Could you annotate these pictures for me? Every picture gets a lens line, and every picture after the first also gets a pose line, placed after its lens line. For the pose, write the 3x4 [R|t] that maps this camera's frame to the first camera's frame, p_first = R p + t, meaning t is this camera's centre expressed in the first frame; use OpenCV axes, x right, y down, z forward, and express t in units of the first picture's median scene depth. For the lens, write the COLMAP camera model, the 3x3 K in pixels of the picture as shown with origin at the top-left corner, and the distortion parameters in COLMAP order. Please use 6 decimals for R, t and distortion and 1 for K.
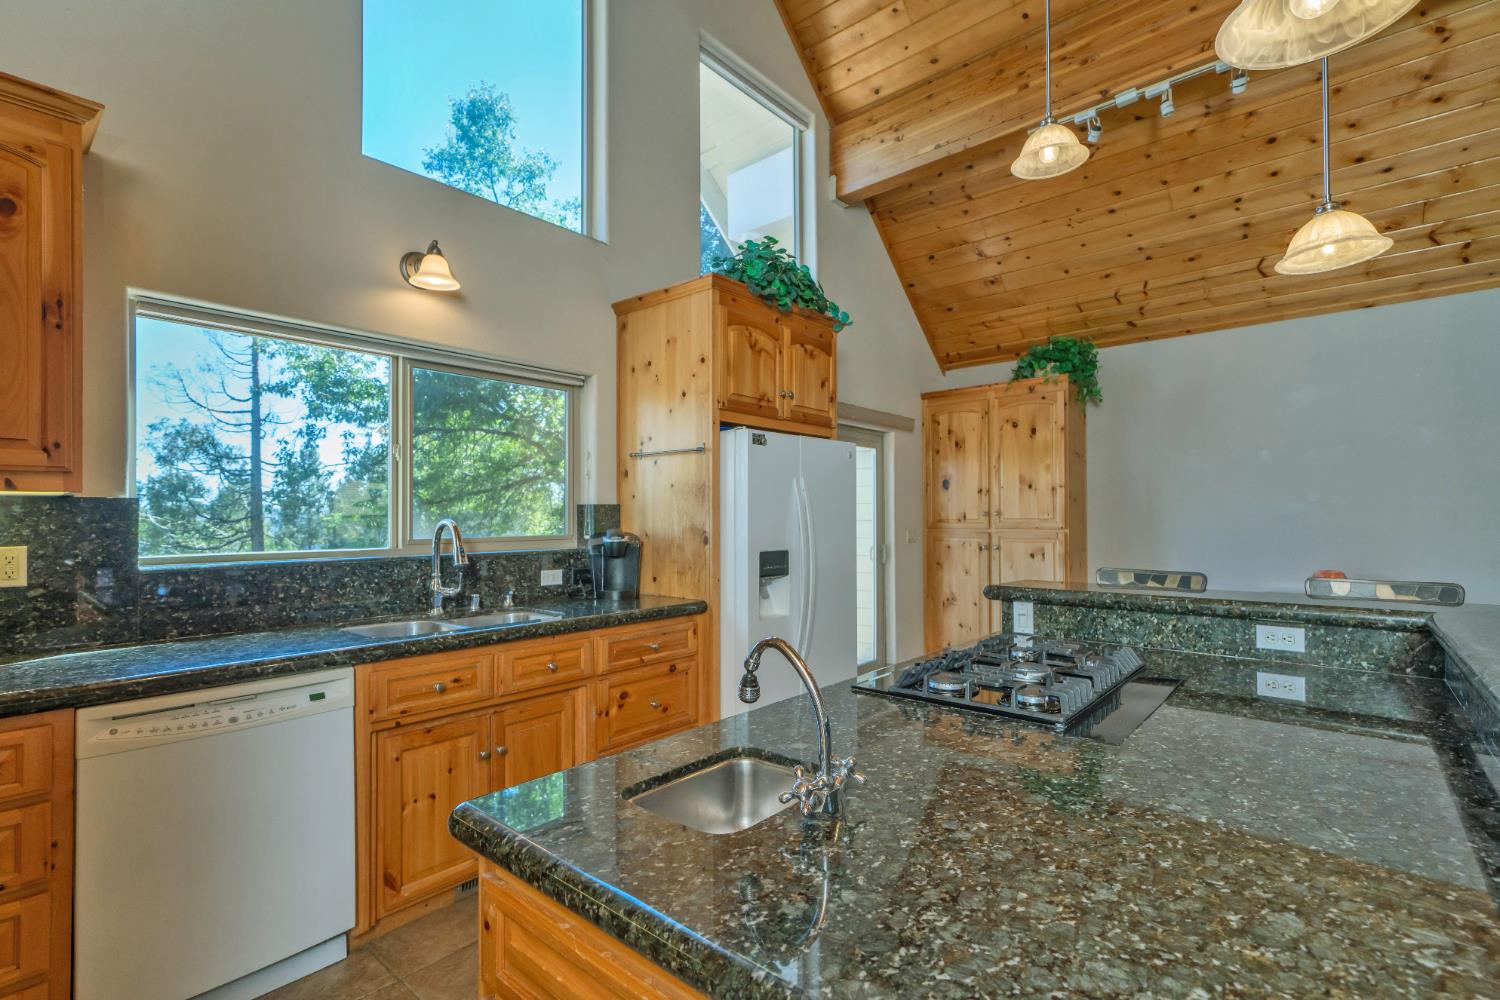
lens RADIAL K [[712.2, 0, 748.8], [0, 712.2, 505.5], [0, 0, 1]] dist [0.001140, 0.001214]
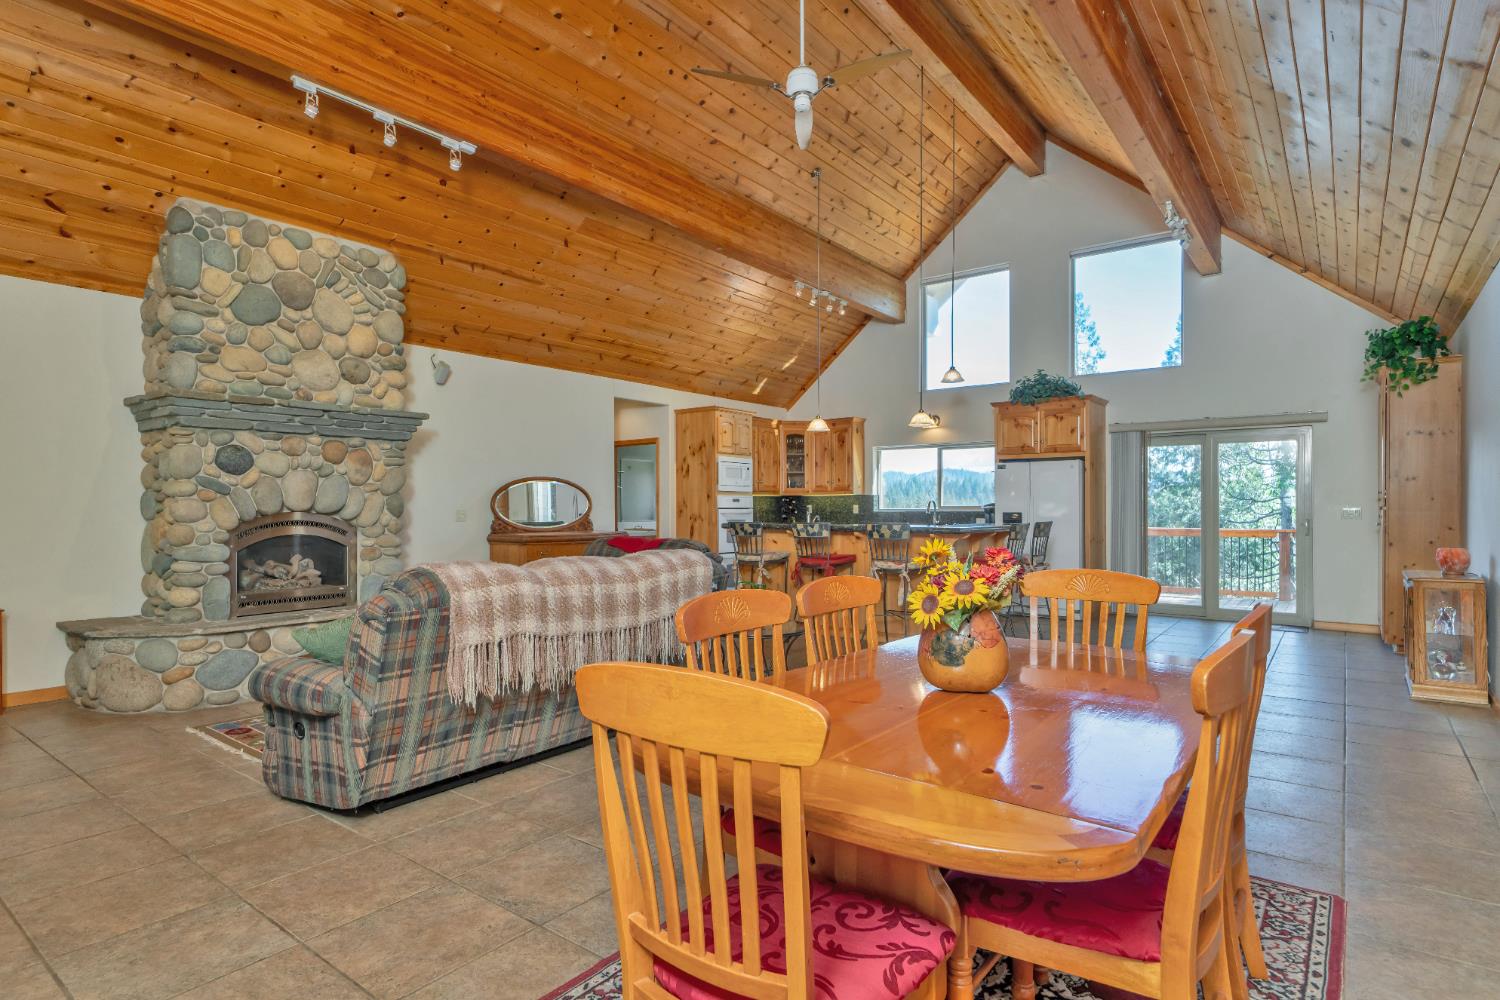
lens RADIAL K [[786.1, 0, 736.2], [0, 786.1, 503.6], [0, 0, 1]] dist [0.003711, -0.000399]
pose [[0.062191, 0.002150, -0.998062, 2.107016], [0.022687, 0.999736, 0.003568, 0.004179], [0.997806, -0.022865, 0.062125, -0.078451]]
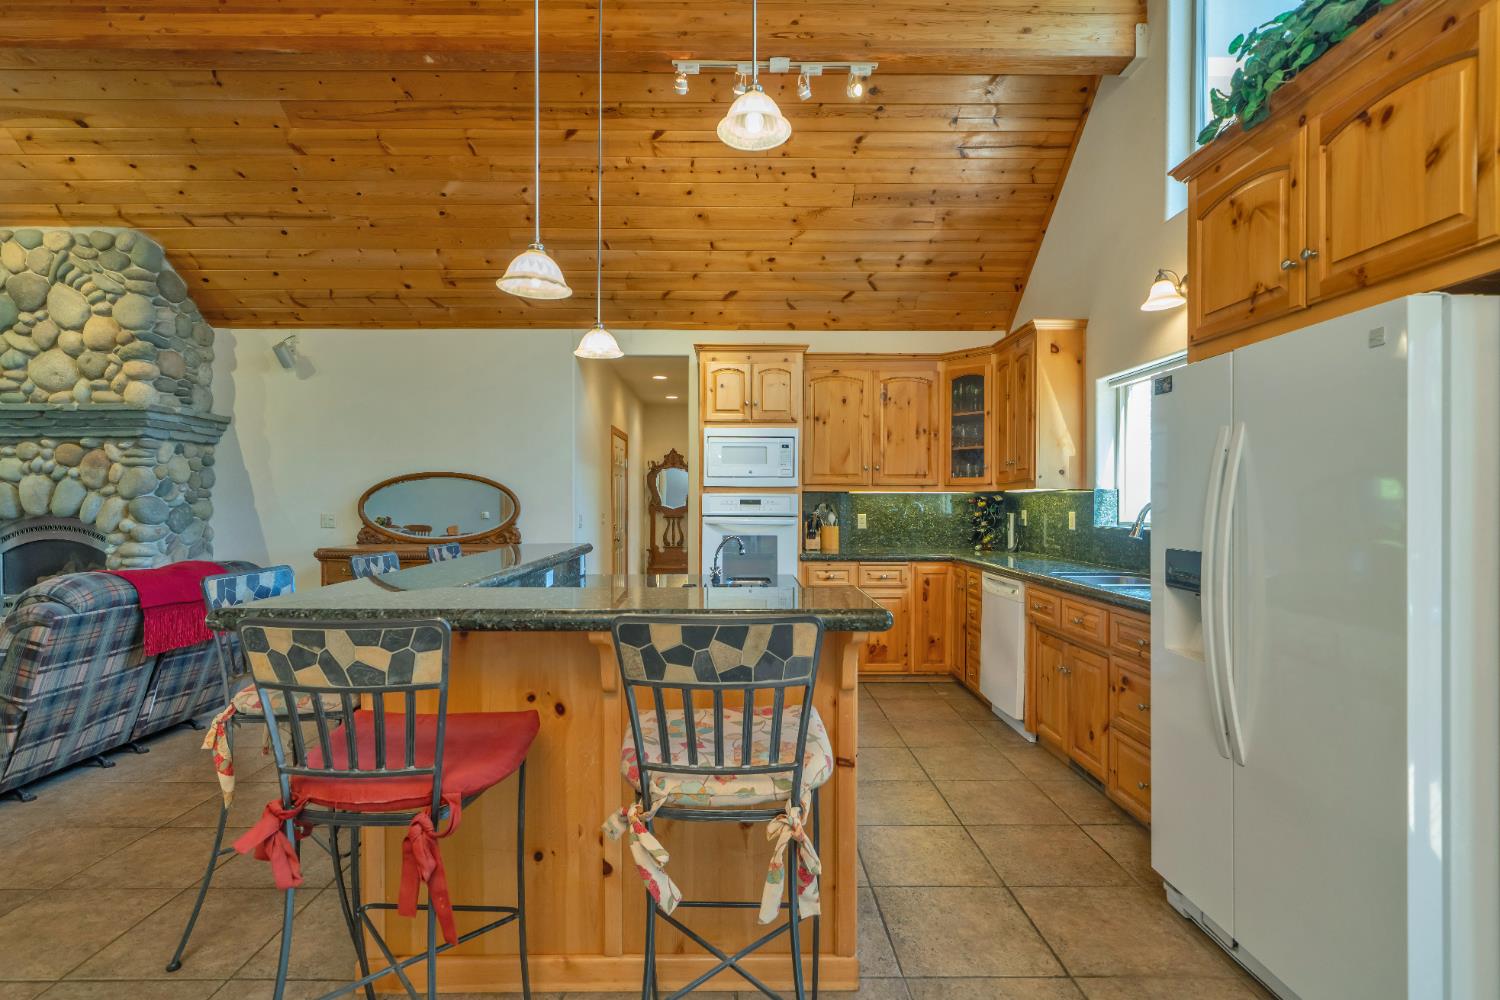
lens RADIAL K [[712.2, 0, 740.3], [0, 712.2, 508.7], [0, 0, 1]] dist [0.001140, 0.001214]
pose [[-0.744815, 0.011020, -0.667180, 0.612018], [0.017565, 0.999841, -0.003094, 0.017768], [0.667040, -0.014023, -0.744890, 0.967895]]
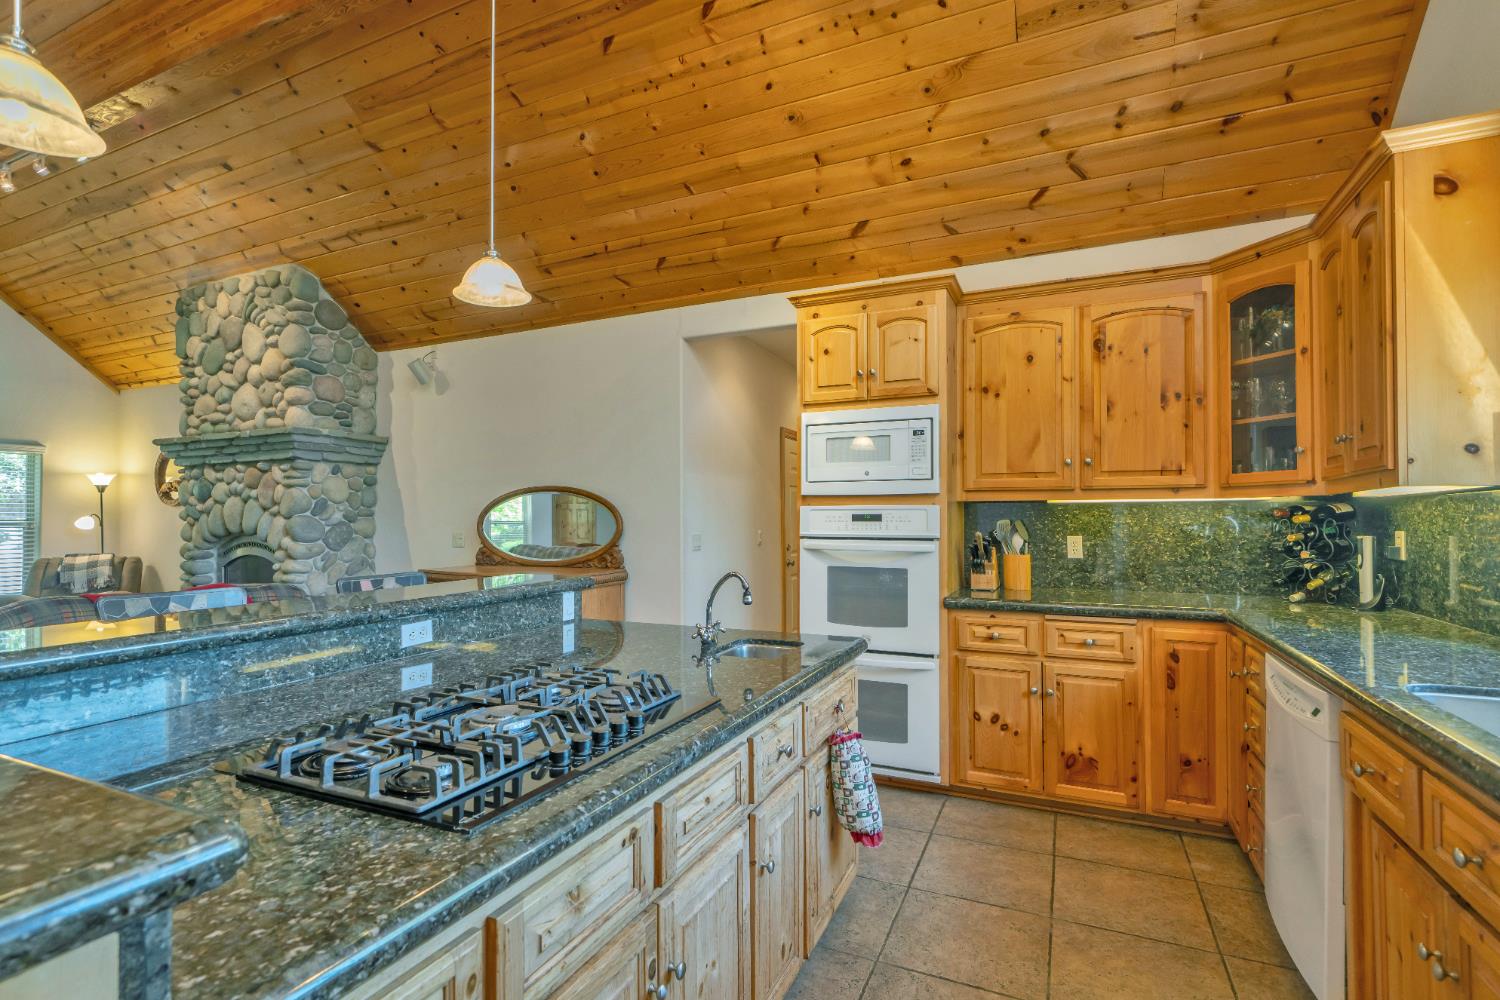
lens RADIAL K [[712.2, 0, 736.7], [0, 712.2, 507.3], [0, 0, 1]] dist [0.001140, 0.001214]
pose [[-0.959172, 0.005193, -0.282775, 0.161577], [0.015813, 0.999252, -0.035288, 0.017503], [0.282380, -0.038319, -0.958537, 0.820199]]
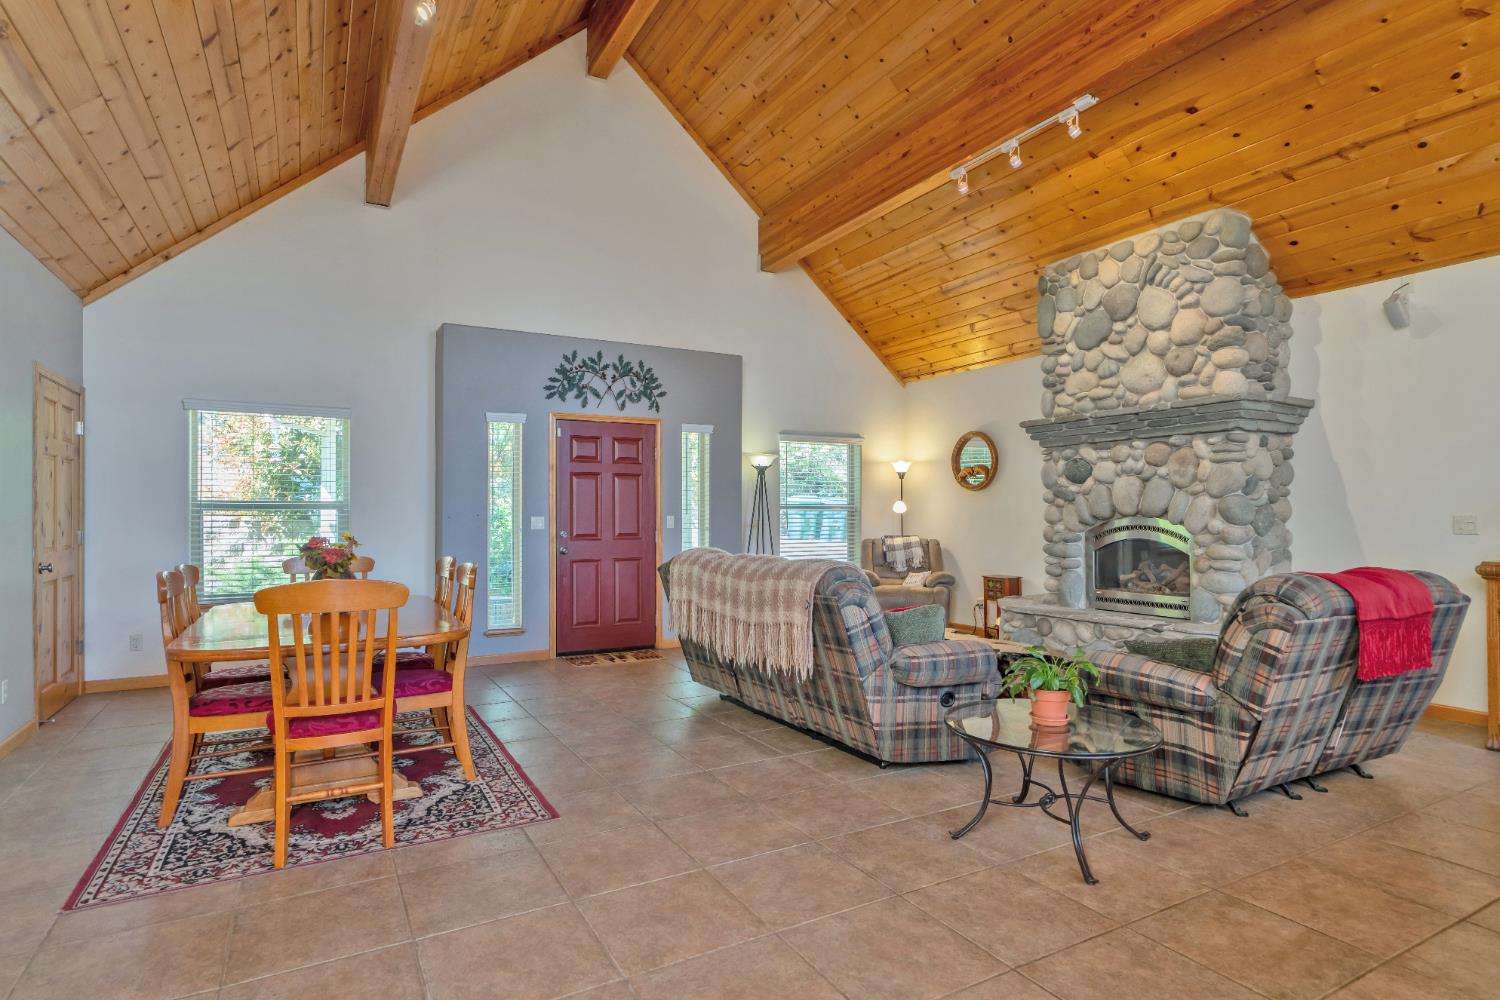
lens RADIAL K [[786.1, 0, 737.2], [0, 786.1, 503.7], [0, 0, 1]] dist [0.003711, -0.000399]
pose [[-0.942027, 0.011238, 0.335349, 0.878732], [-0.000731, 0.999368, -0.035545, 0.033556], [-0.335537, -0.033730, -0.941423, 0.796288]]
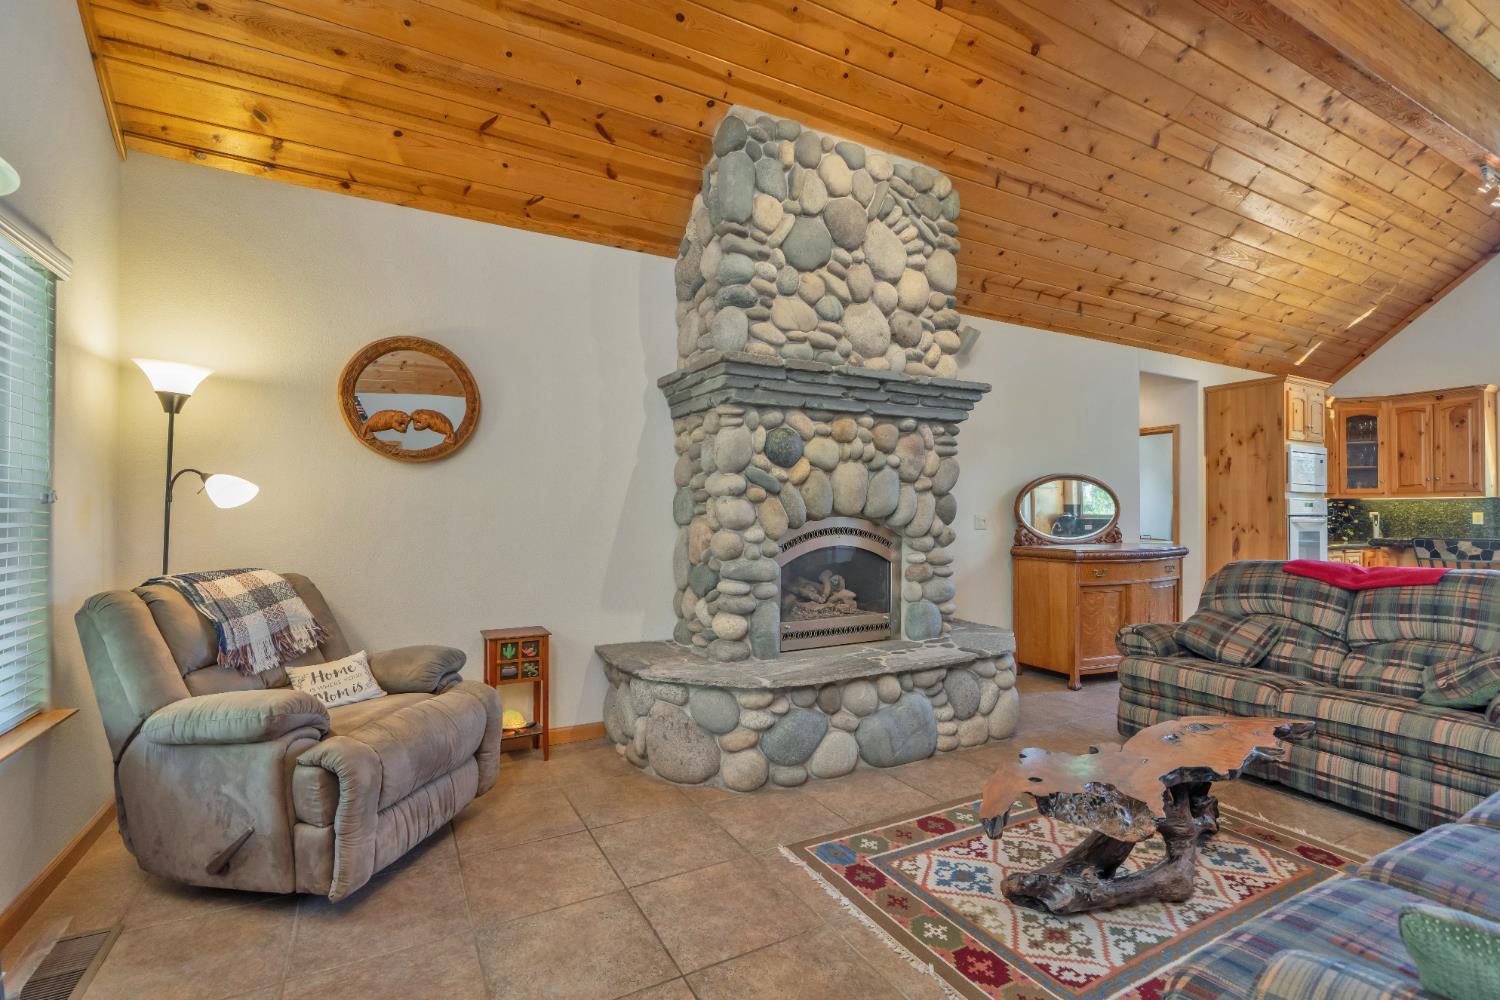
lens RADIAL K [[674.5, 0, 737.2], [0, 674.5, 501.1], [0, 0, 1]] dist [-0.003589, 0.002282]
pose [[-0.351557, -0.009694, -0.936116, 1.573240], [0.017197, 0.999711, -0.016811, -0.001811], [0.936009, -0.022008, -0.351288, -0.579071]]
